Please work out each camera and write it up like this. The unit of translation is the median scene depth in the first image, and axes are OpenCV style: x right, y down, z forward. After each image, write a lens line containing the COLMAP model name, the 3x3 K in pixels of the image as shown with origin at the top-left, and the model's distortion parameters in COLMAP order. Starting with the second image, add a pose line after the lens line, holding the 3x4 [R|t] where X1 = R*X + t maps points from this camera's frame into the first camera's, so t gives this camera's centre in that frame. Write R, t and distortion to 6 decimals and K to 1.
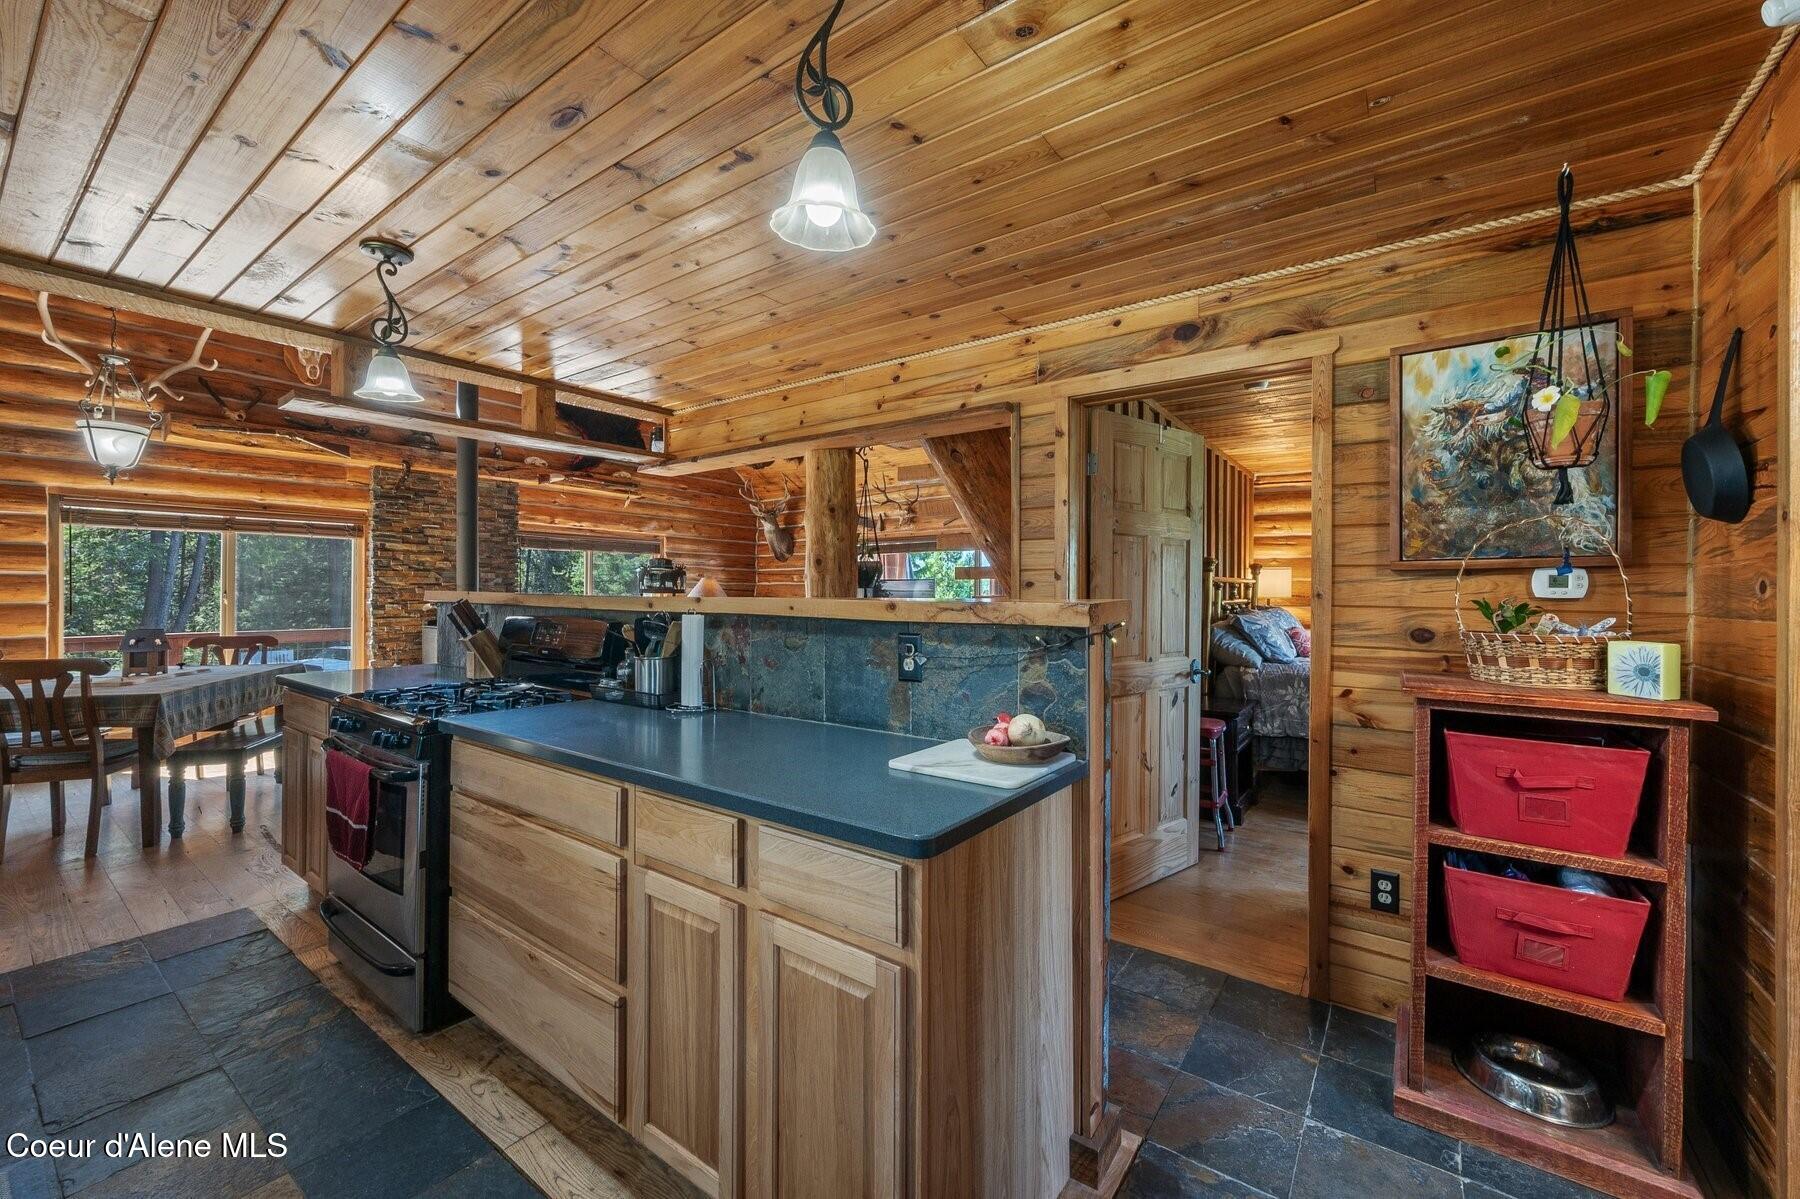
lens RADIAL K [[712.3, 0, 900.2], [0, 712.3, 587.0], [0, 0, 1]] dist [-0.001038, -0.000099]
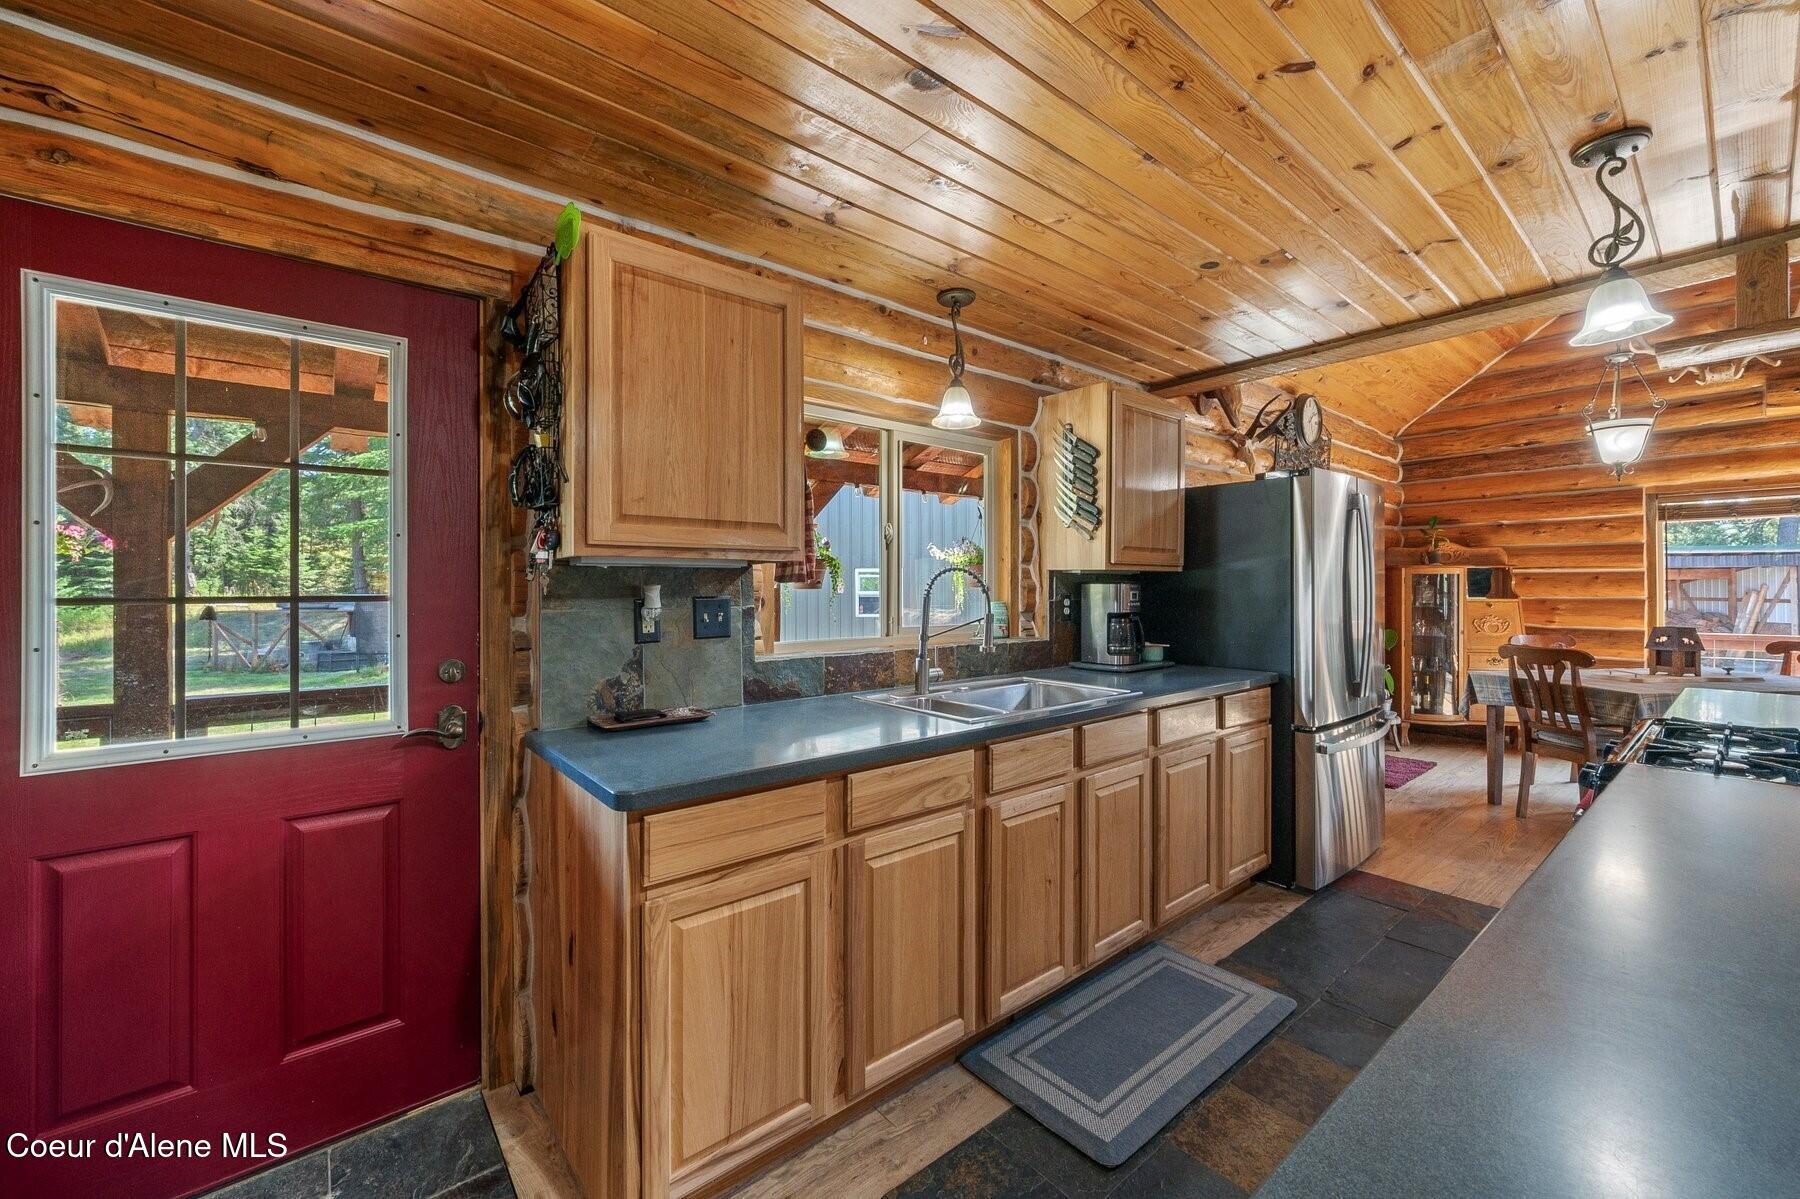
lens RADIAL K [[712.3, 0, 897.4], [0, 712.3, 586.6], [0, 0, 1]] dist [-0.001038, -0.000099]
pose [[-0.254999, -0.002640, -0.966938, 0.143741], [0.007409, 0.999962, -0.004684, 0.002434], [0.966913, -0.008358, -0.254970, 0.289570]]
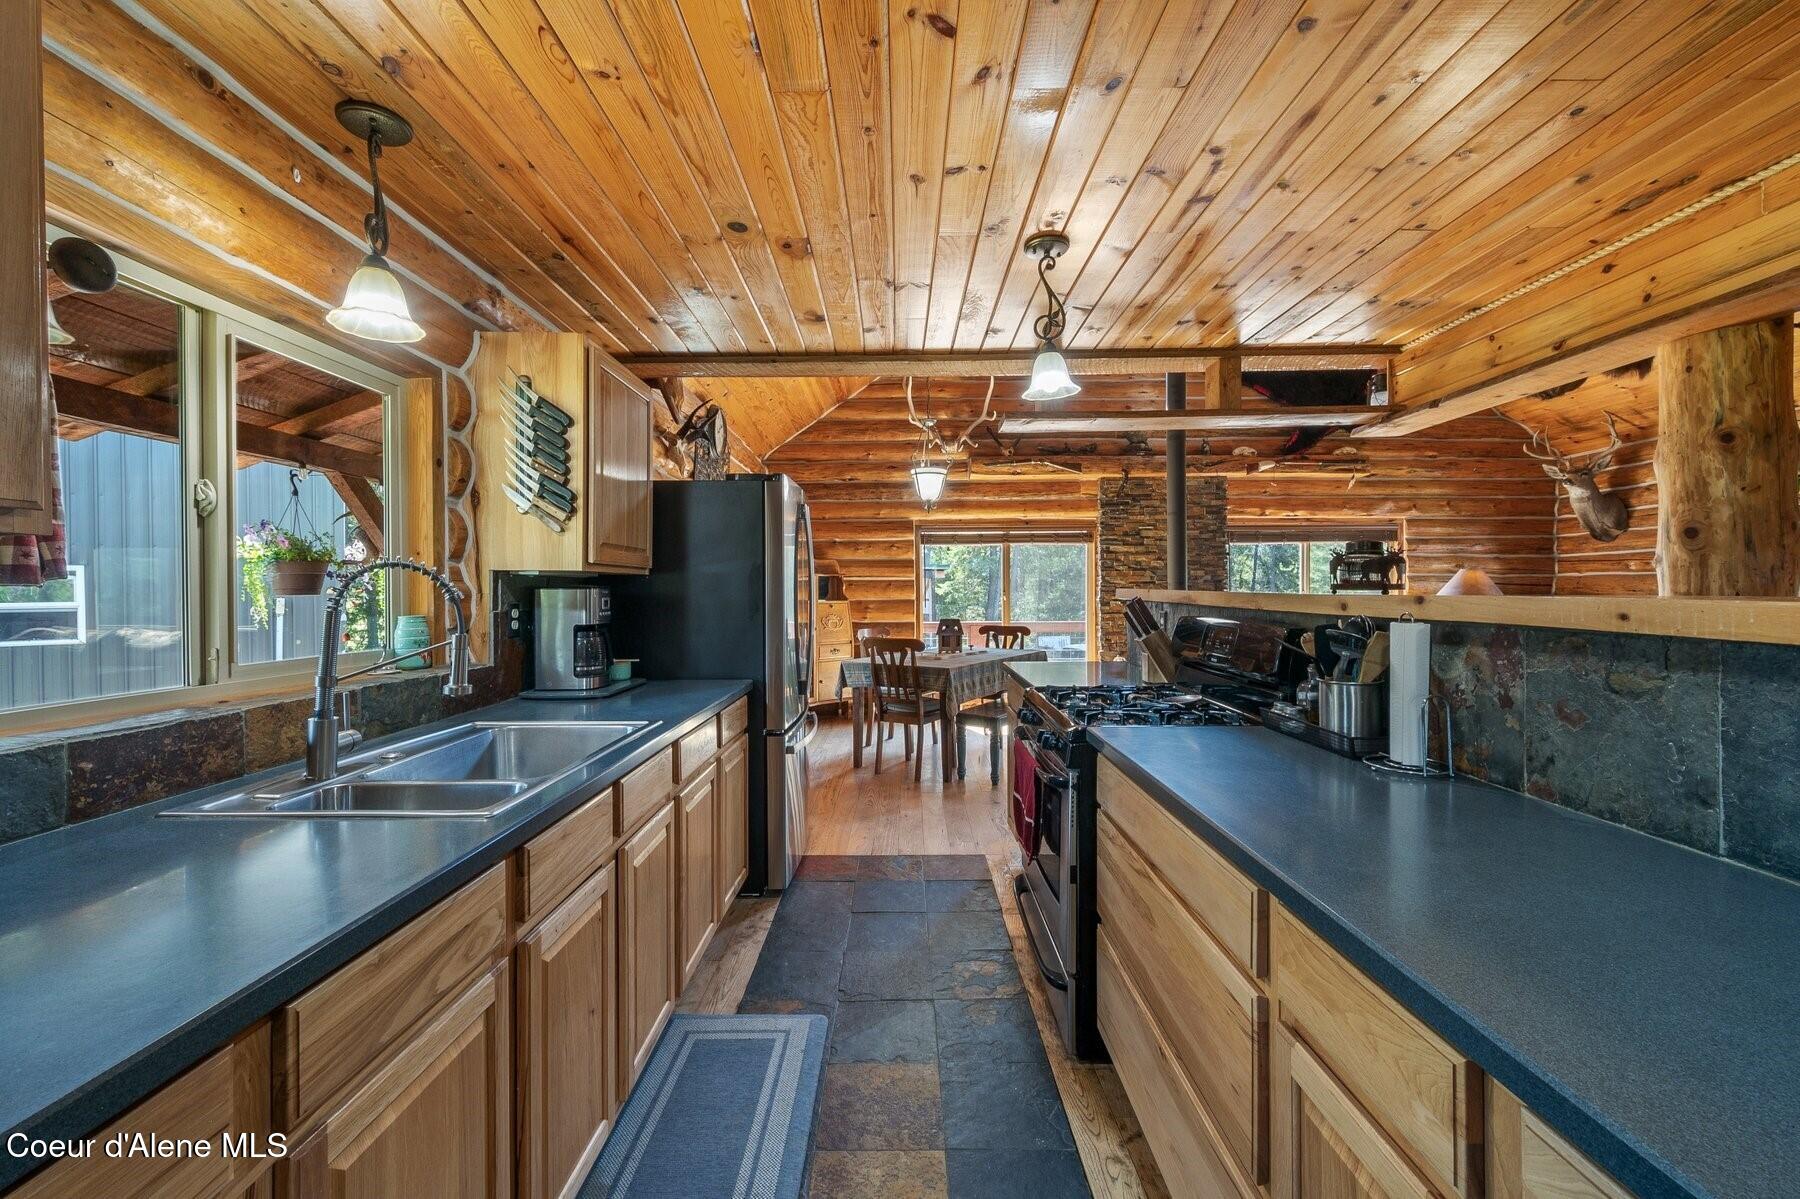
lens RADIAL K [[712.3, 0, 900.1], [0, 712.3, 595.4], [0, 0, 1]] dist [-0.001038, -0.000099]
pose [[0.584580, -0.000604, -0.811336, -0.024192], [0.013682, 0.999865, 0.009113, 0.001207], [0.811221, -0.016428, 0.584509, 0.161631]]
